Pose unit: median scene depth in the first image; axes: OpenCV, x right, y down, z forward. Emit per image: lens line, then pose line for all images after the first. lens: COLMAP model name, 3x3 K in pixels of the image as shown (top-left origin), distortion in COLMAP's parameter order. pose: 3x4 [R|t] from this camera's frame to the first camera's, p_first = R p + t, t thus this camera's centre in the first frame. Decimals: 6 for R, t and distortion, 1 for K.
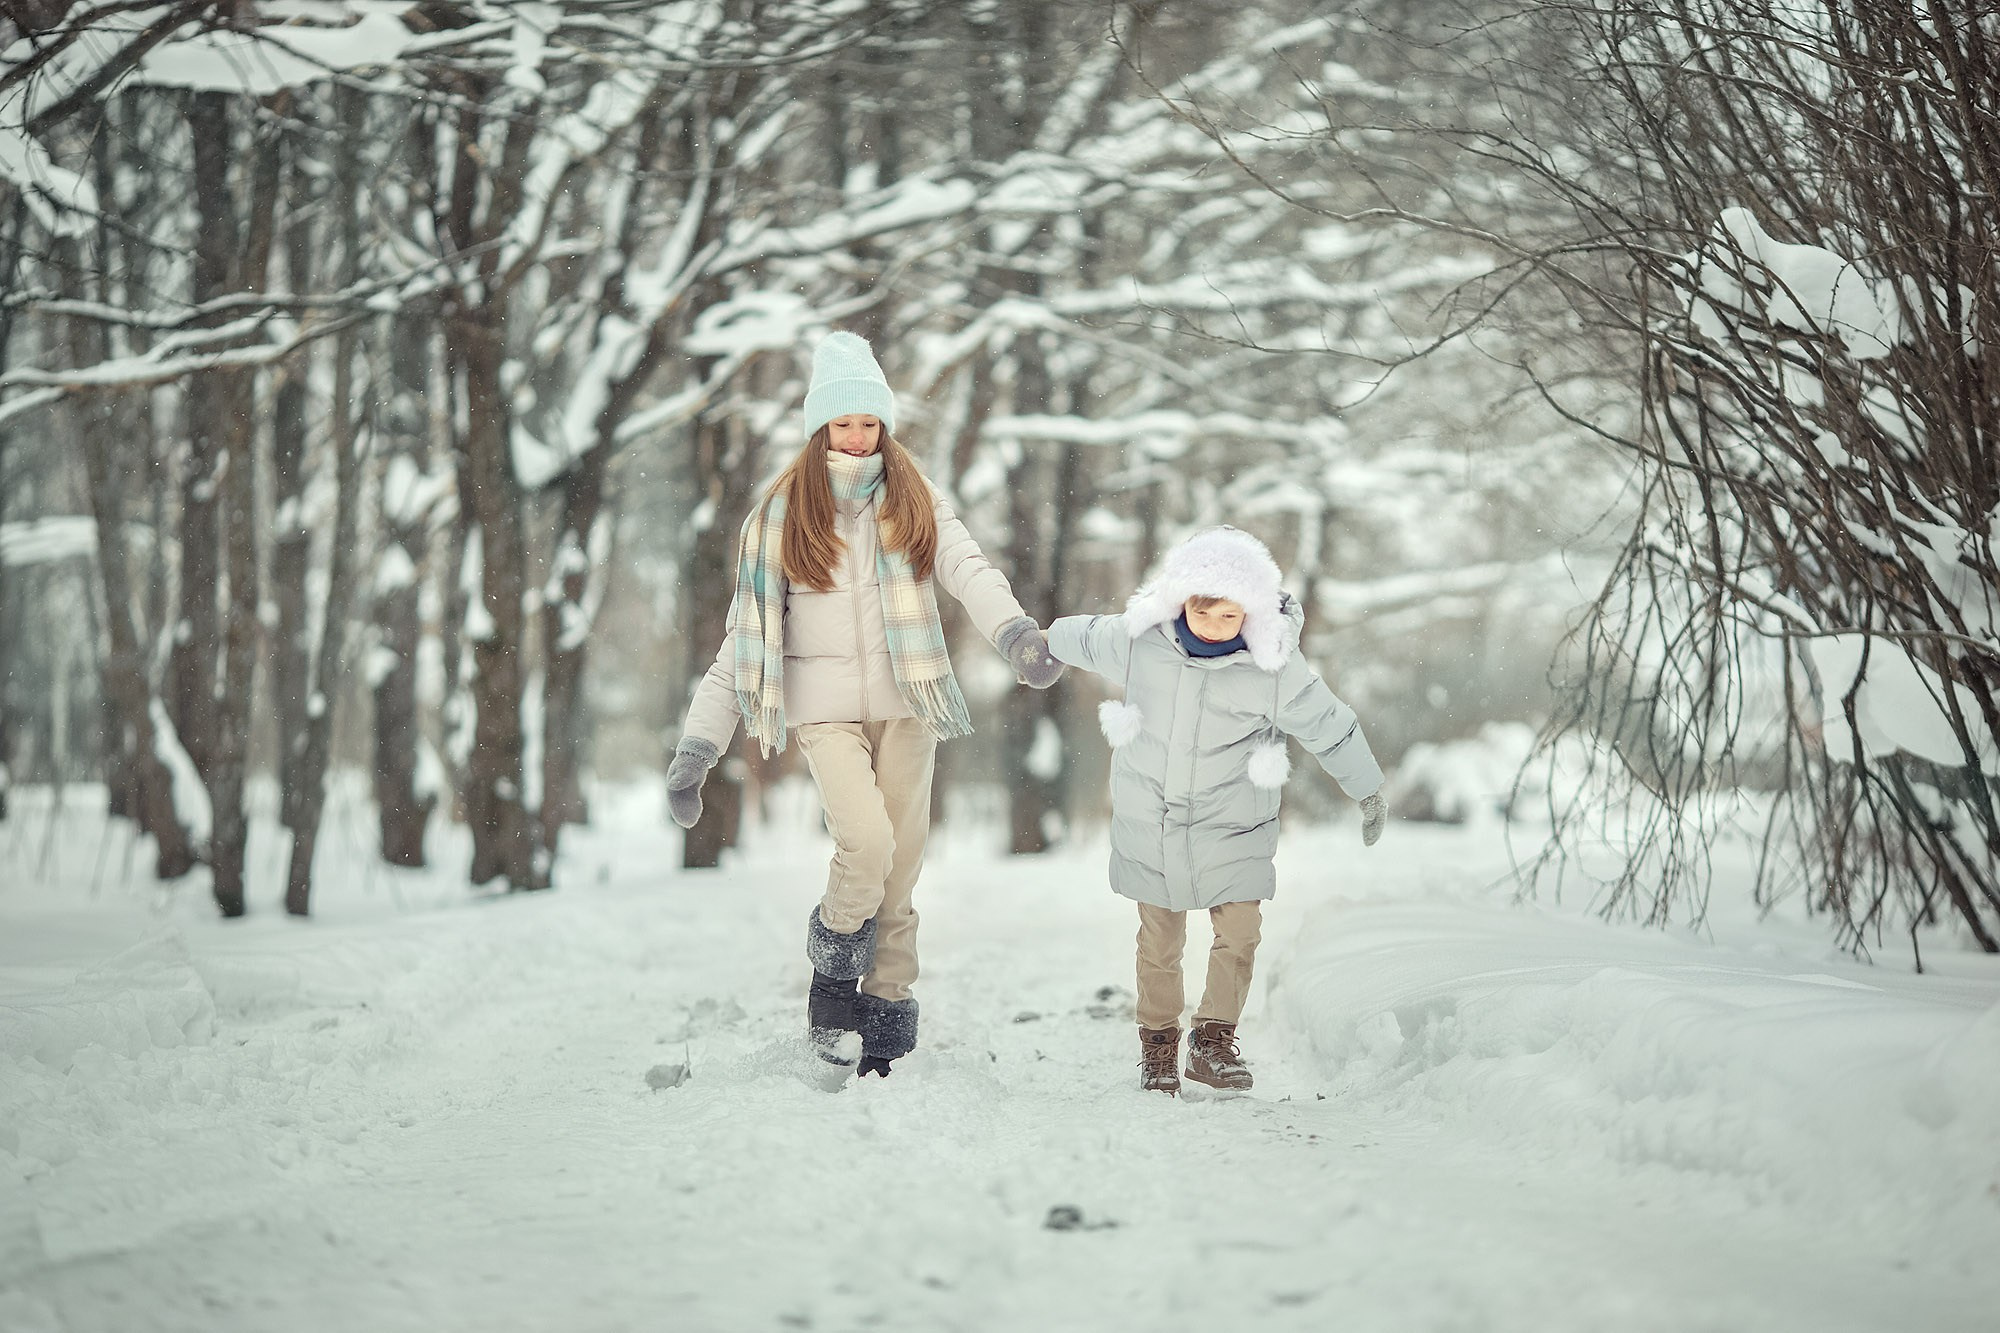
lens RADIAL K [[7469.4, 0, 1000.0], [0, 7469.4, 666.5], [0, 0, 1]] dist [0.181197, 0.546137]
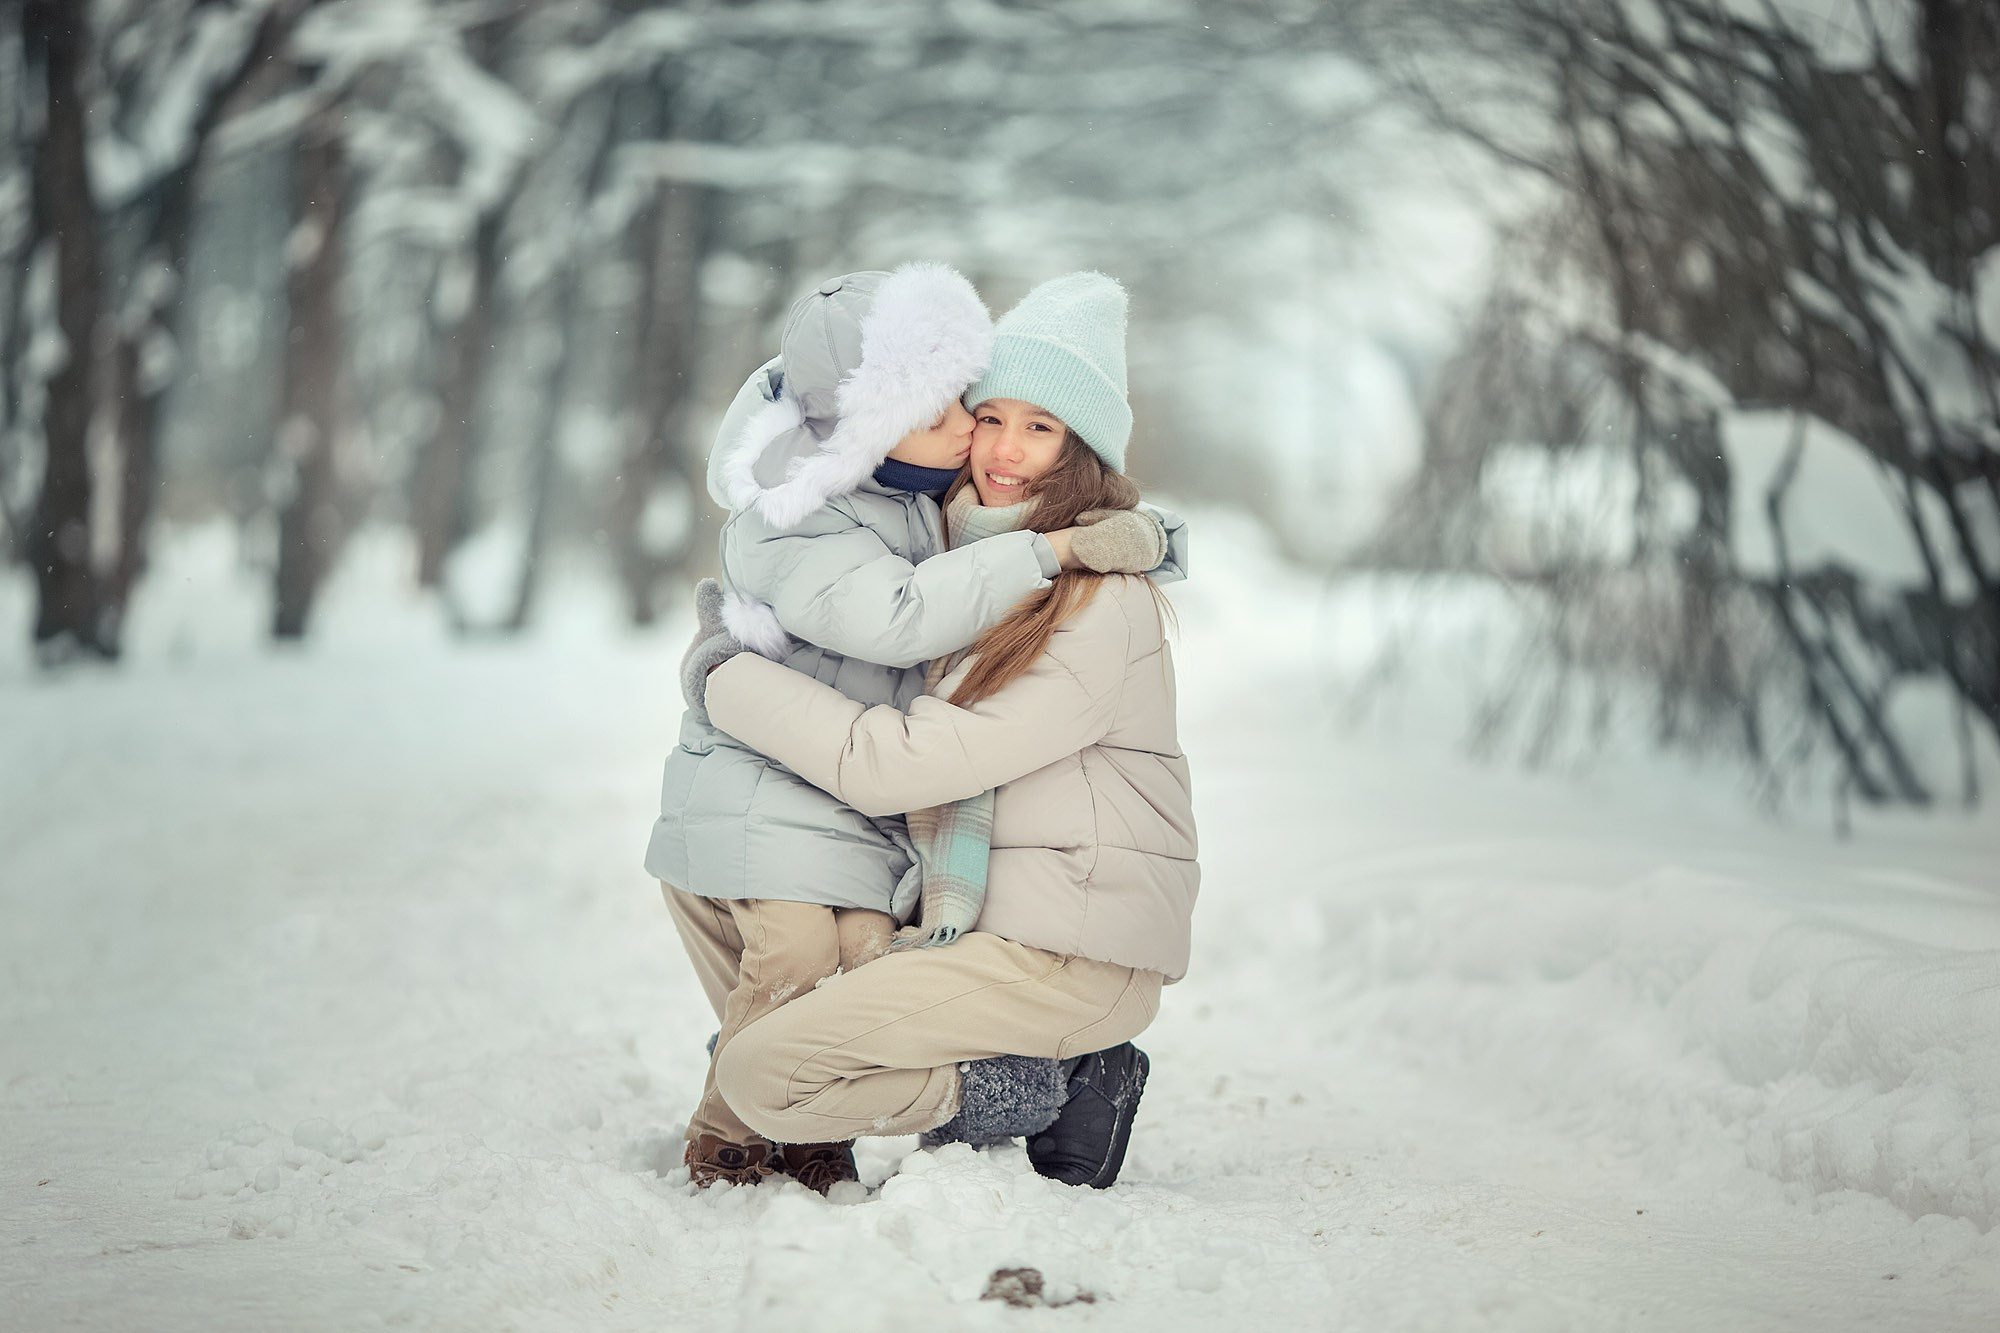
lens RADIAL K [[7469.4, 0, 1000.0], [0, 7469.4, 666.5], [0, 0, 1]] dist [0.181197, 0.546137]
pose [[0.997659, 0.032770, 0.060022, -0.009789], [-0.034626, 0.998946, 0.030147, 0.000746], [-0.058971, -0.032154, 0.997742, 0.112427]]
